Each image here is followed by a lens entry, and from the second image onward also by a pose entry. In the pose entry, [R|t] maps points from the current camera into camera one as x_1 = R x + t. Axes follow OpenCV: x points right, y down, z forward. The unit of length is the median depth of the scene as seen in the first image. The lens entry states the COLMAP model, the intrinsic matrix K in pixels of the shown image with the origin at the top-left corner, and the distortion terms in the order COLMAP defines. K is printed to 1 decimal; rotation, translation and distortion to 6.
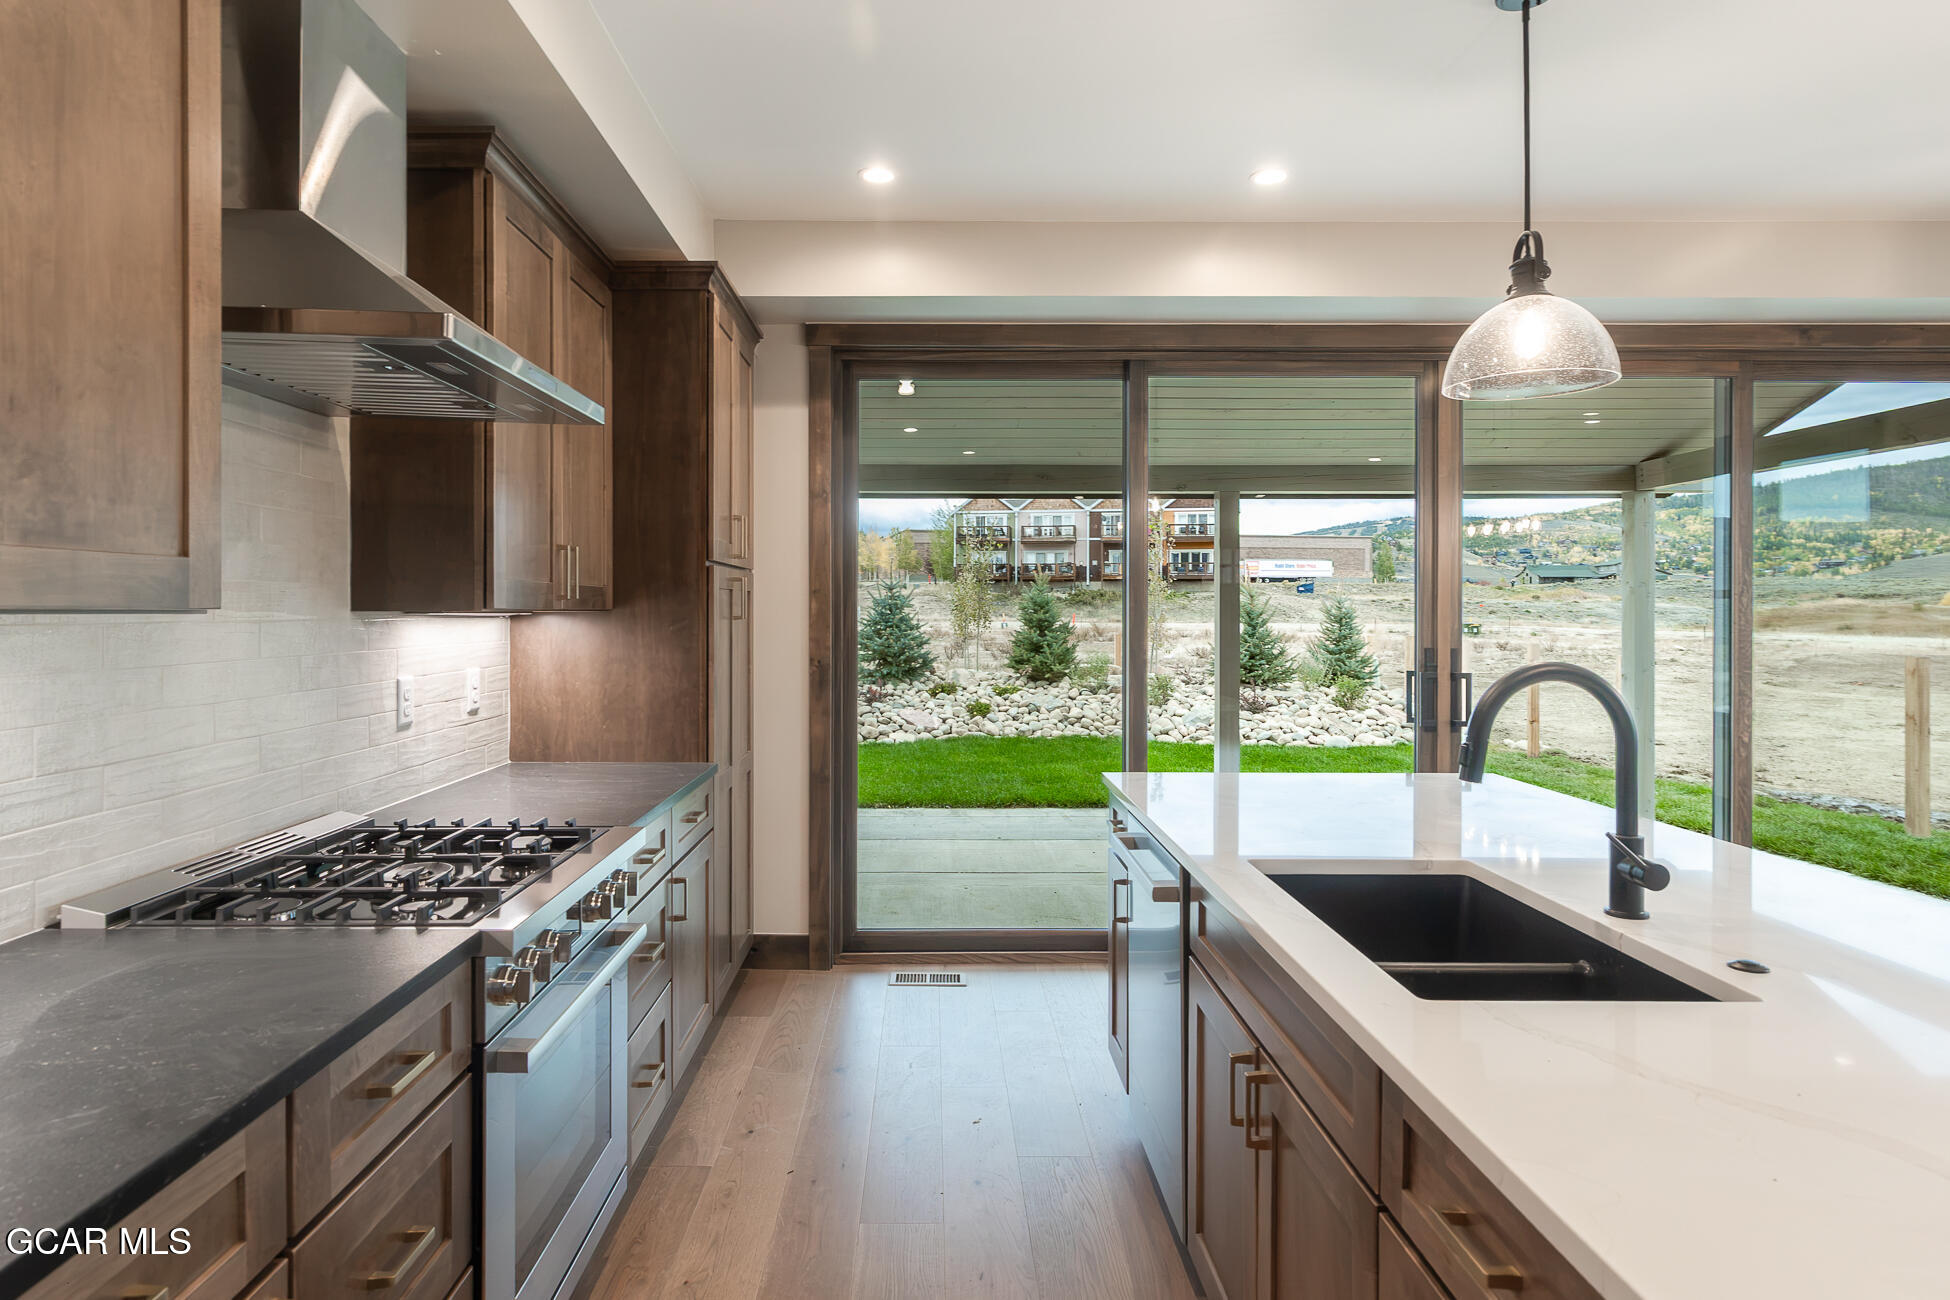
lens RADIAL K [[1095.9, 0, 929.2], [0, 1095.9, 615.0], [0, 0, 1]] dist [-0.007577, 0.000189]
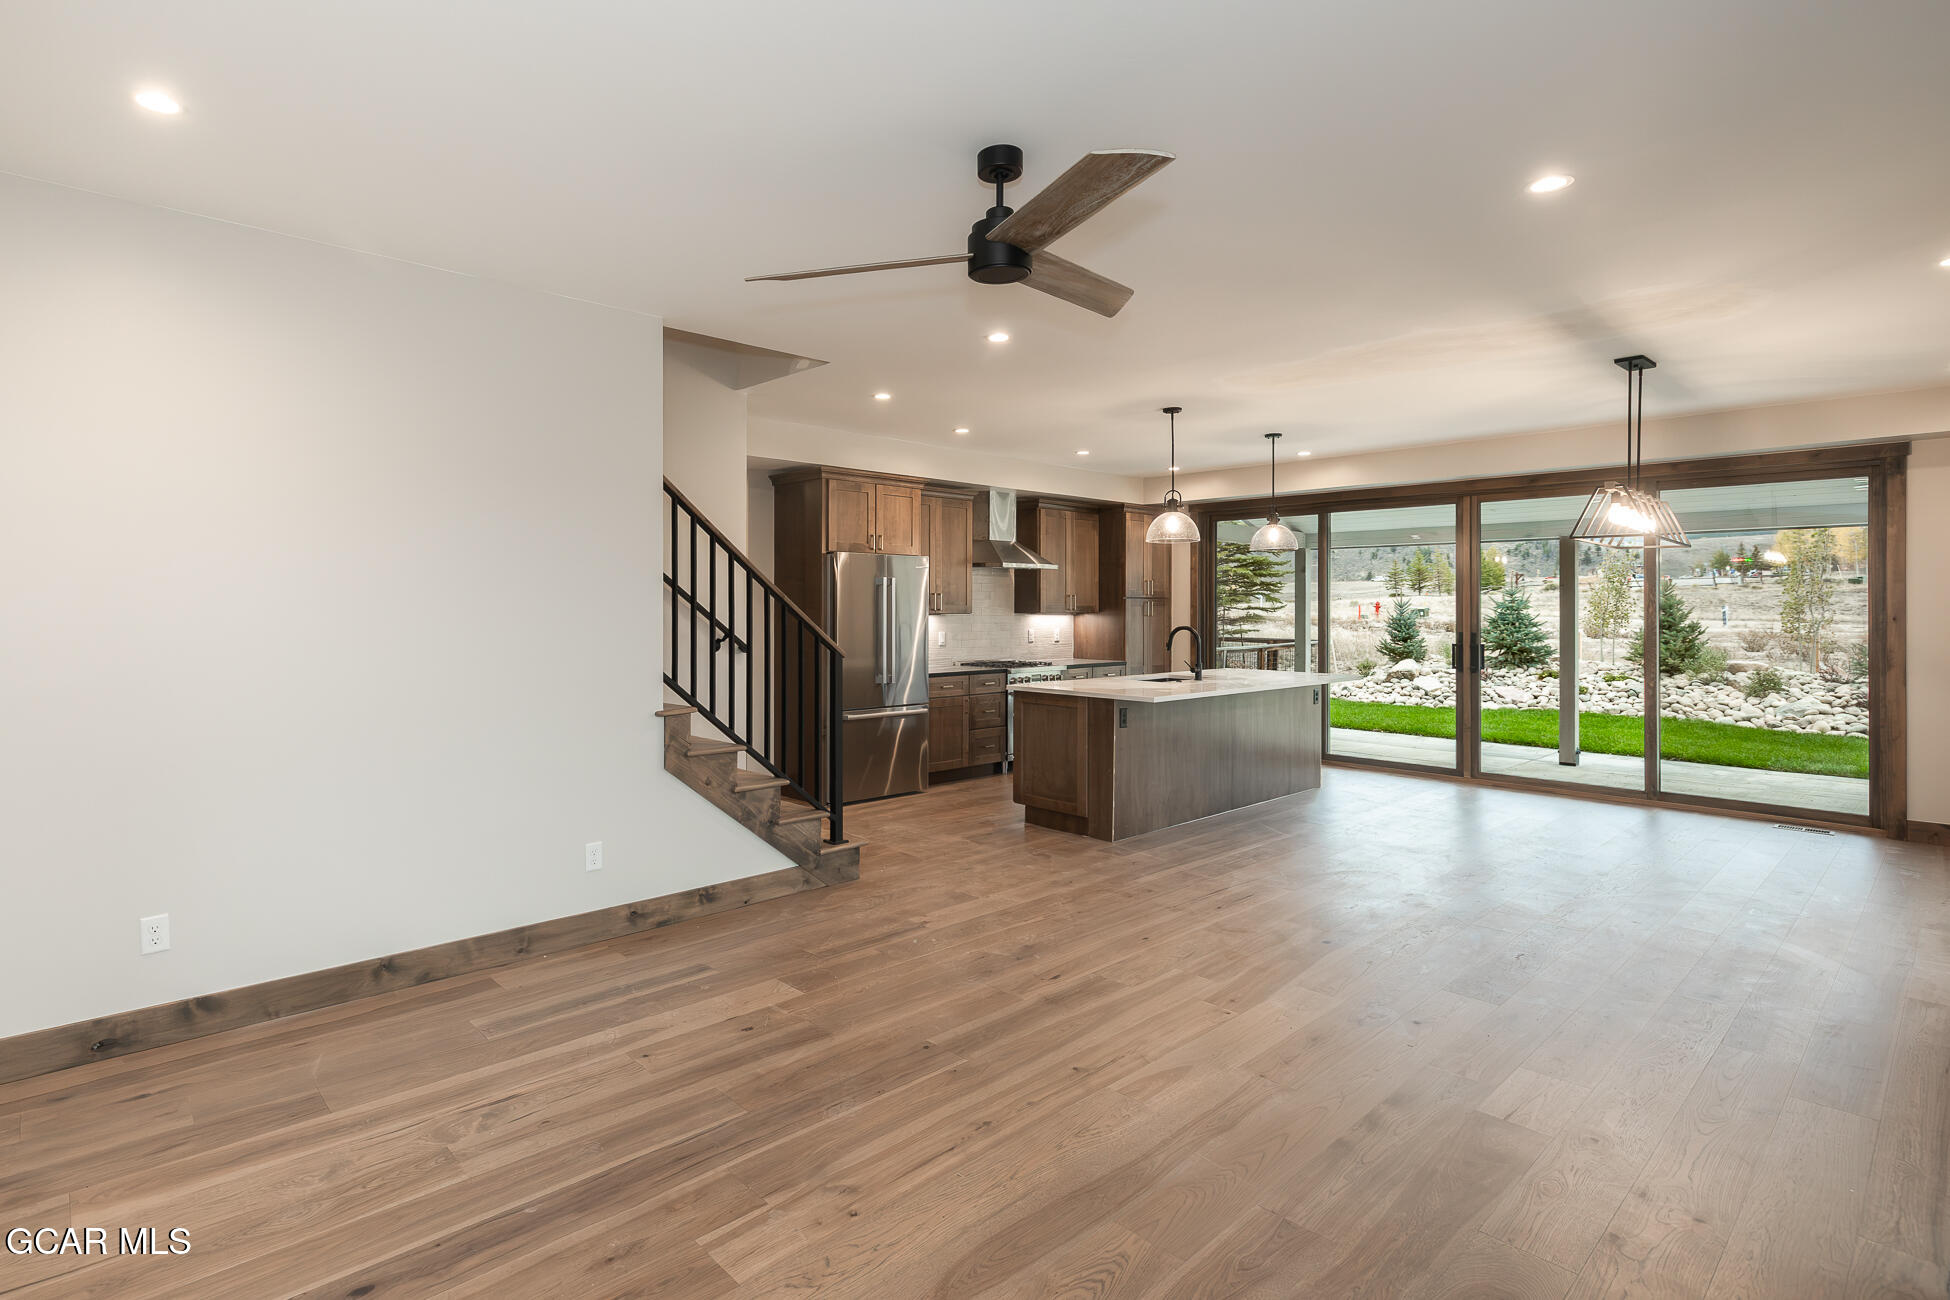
lens RADIAL K [[965.2, 0, 849.7], [0, 965.2, 606.6], [0, 0, 1]] dist [0.002256, 0.000913]
pose [[0.640637, 0.000971, -0.767843, 0.393100], [-0.005800, 0.999977, -0.003574, -0.002204], [0.767822, 0.006743, 0.640628, -0.384605]]
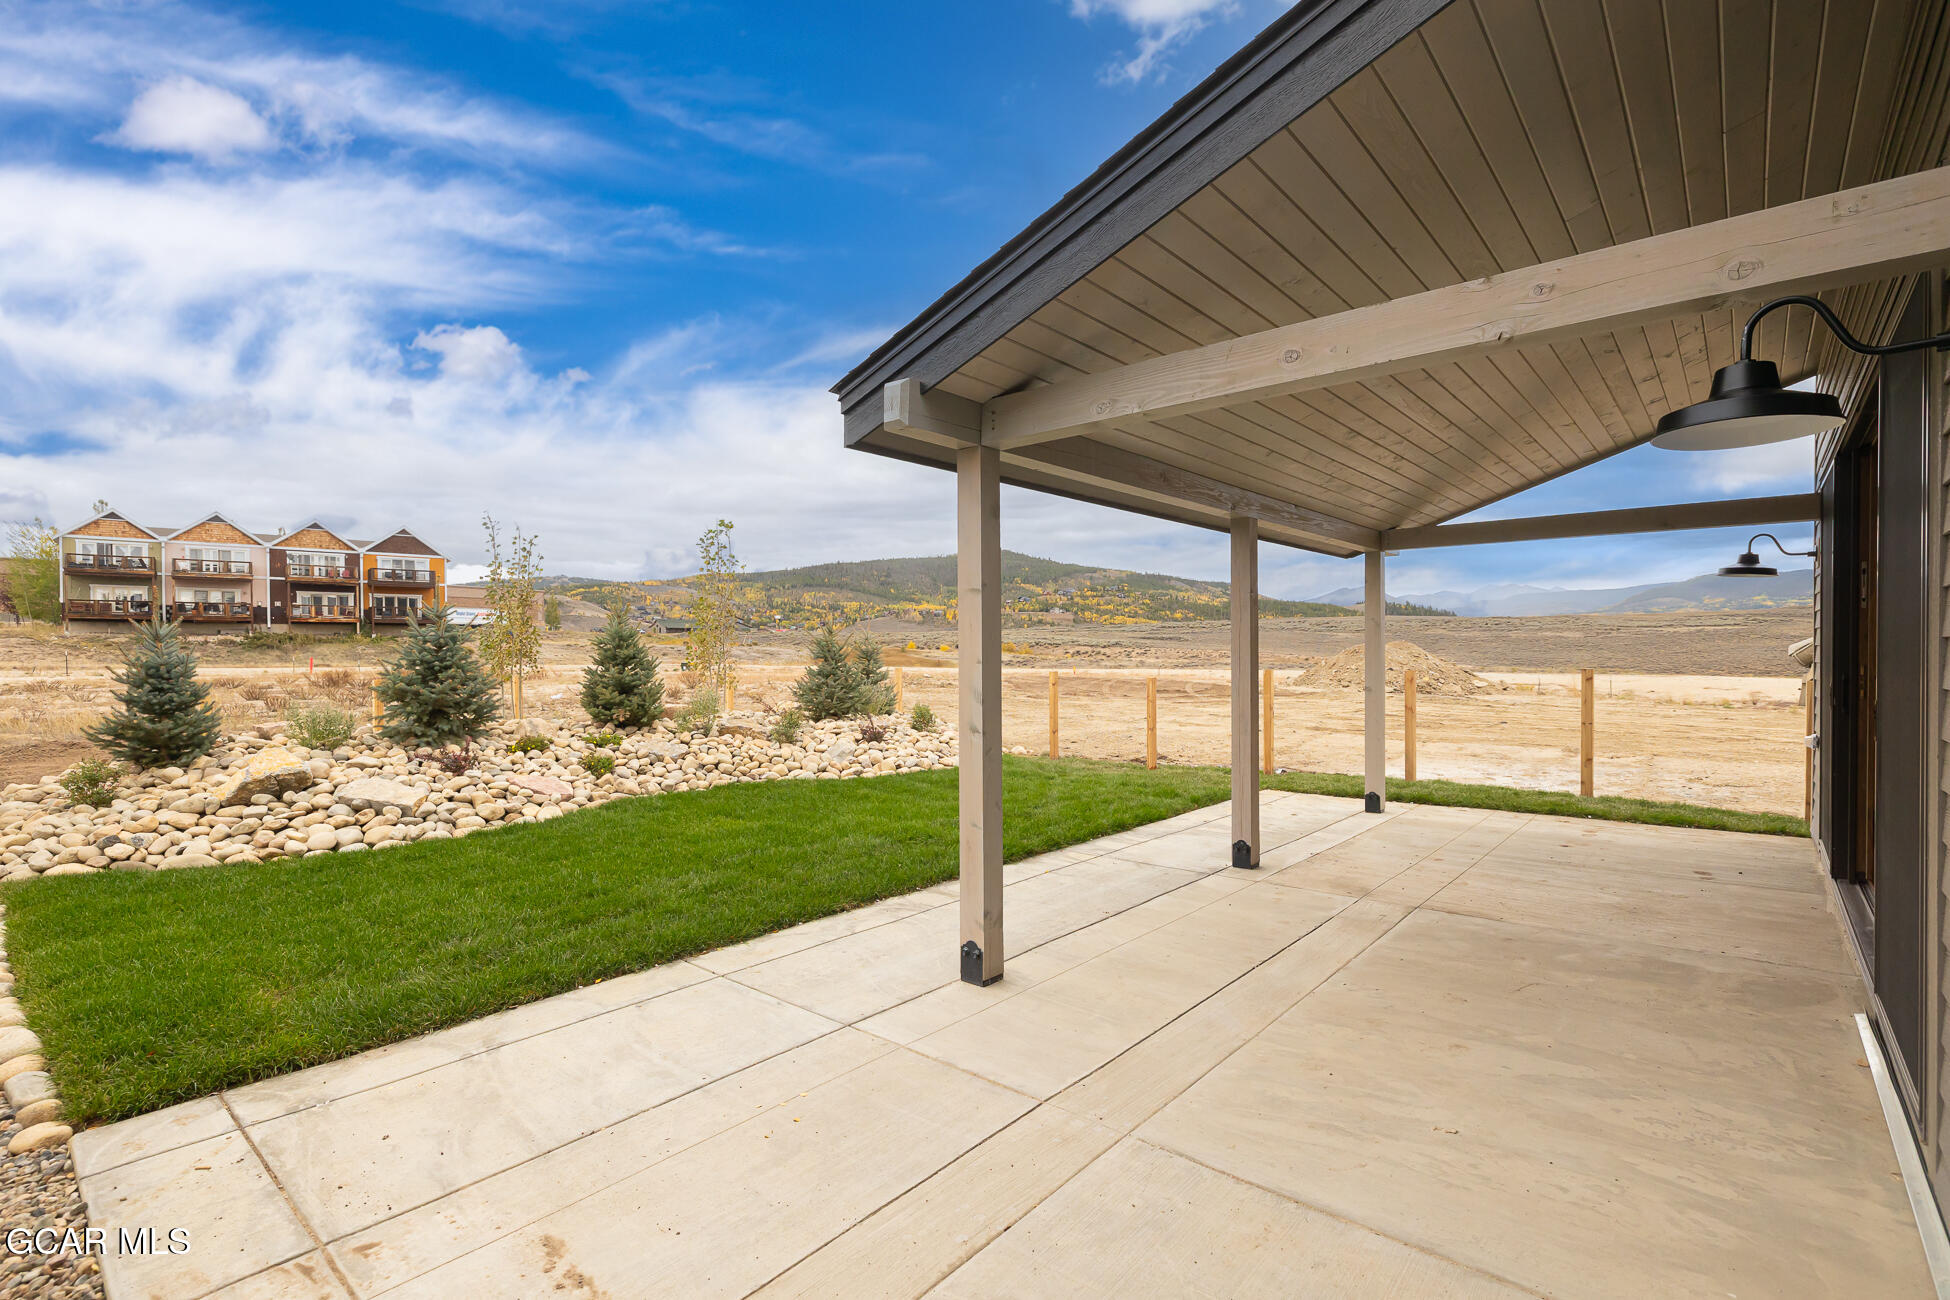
lens RADIAL K [[895.9, 0, 977.1], [0, 895.9, 655.2], [0, 0, 1]] dist [-0.008177, 0.002282]
pose [[0.641024, -0.006926, 0.767490, -0.306997], [0.009867, 0.999951, 0.000783, 0.006562], [-0.767457, 0.007071, 0.641061, 0.385105]]
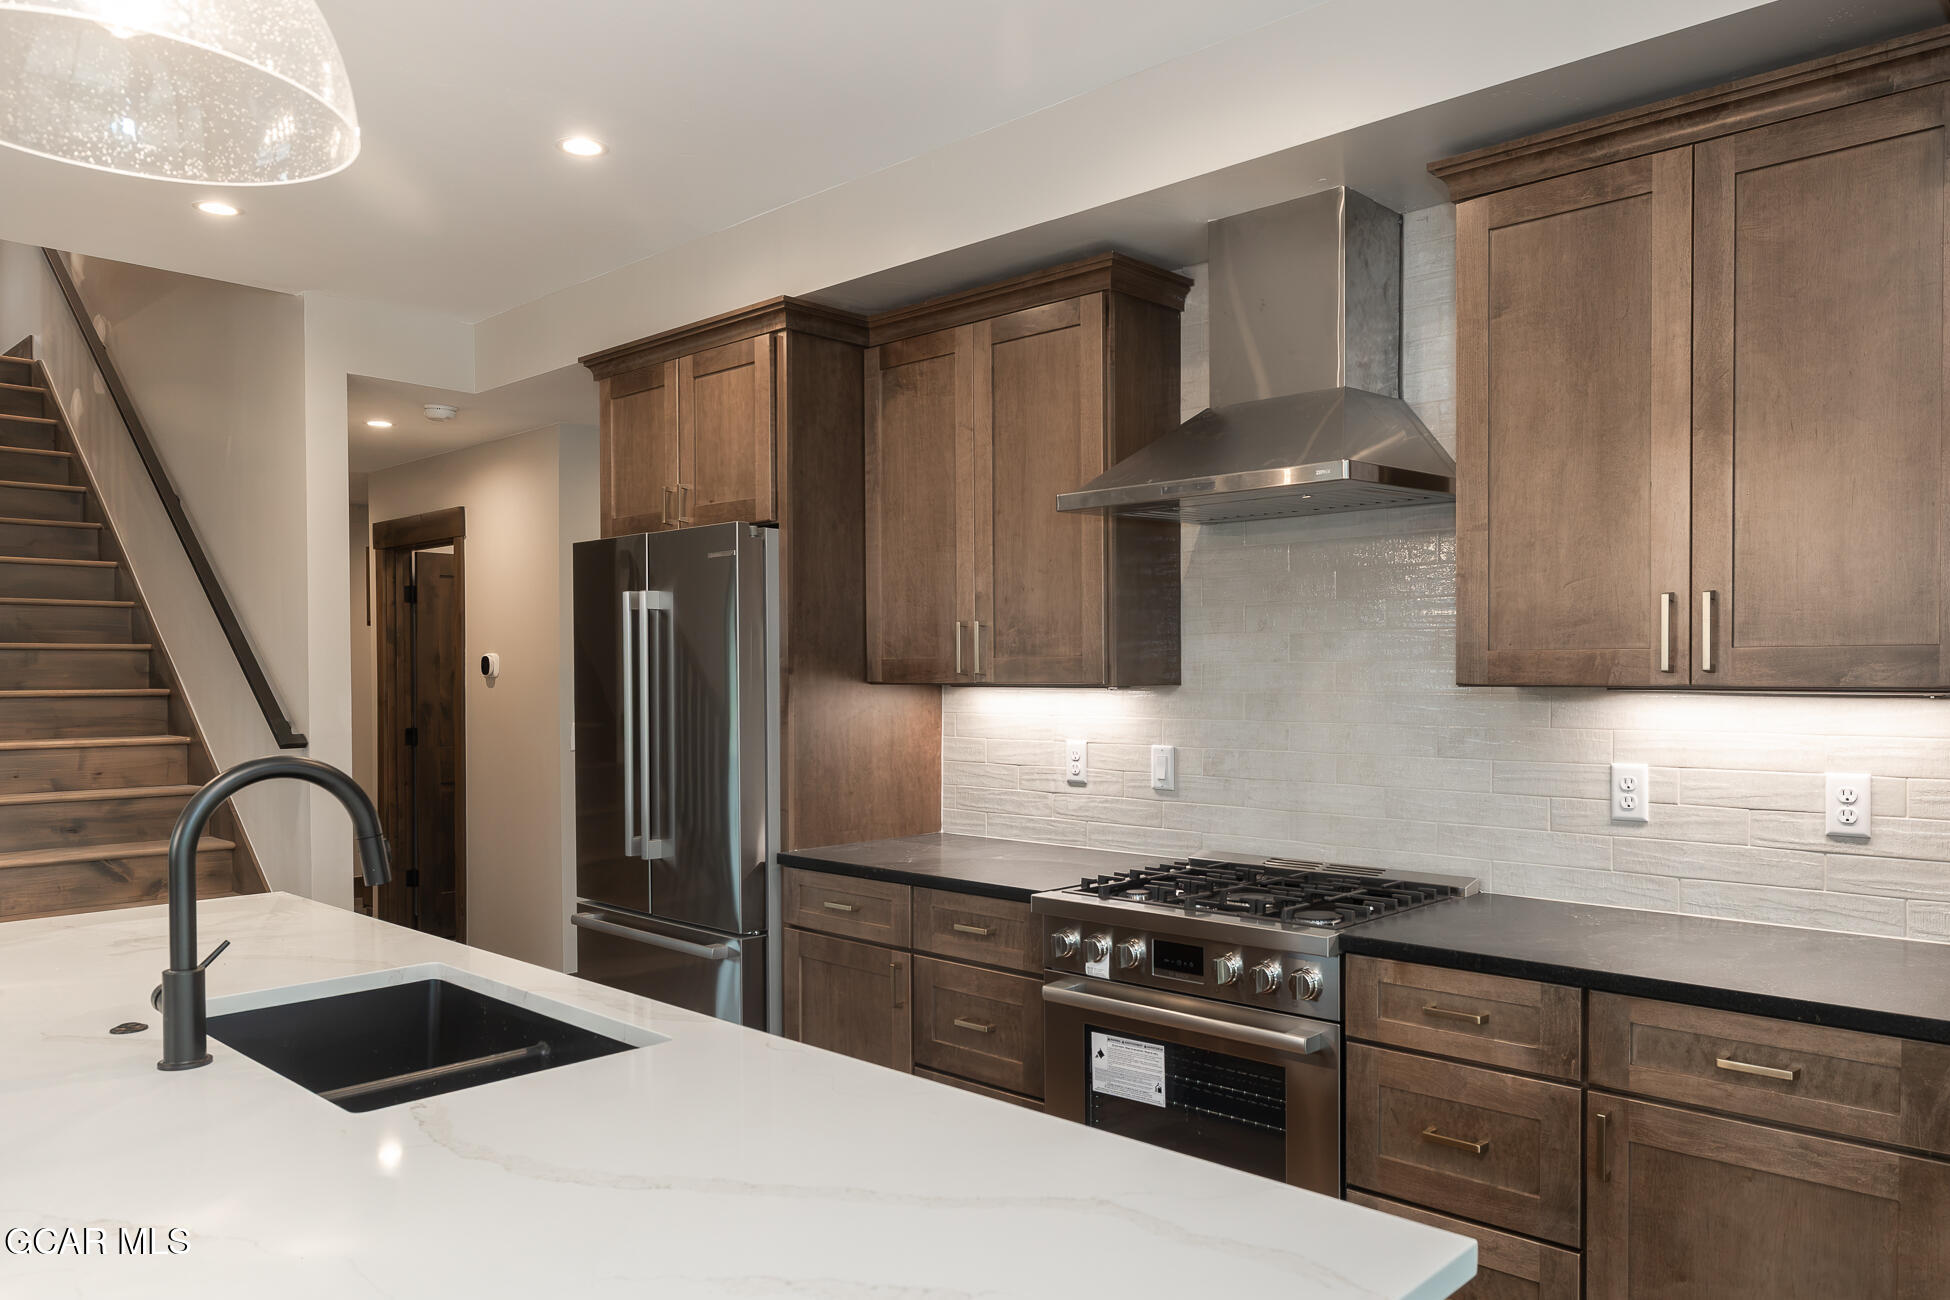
lens RADIAL K [[1341.5, 0, 1032.3], [0, 1341.5, 705.7], [0, 0, 1]] dist [-0.004866, 0.002690]
pose [[-0.673945, 0.019221, -0.738531, 0.131769], [-0.001459, 0.999625, 0.027348, -0.003593], [0.738780, 0.019508, -0.673665, 0.296706]]
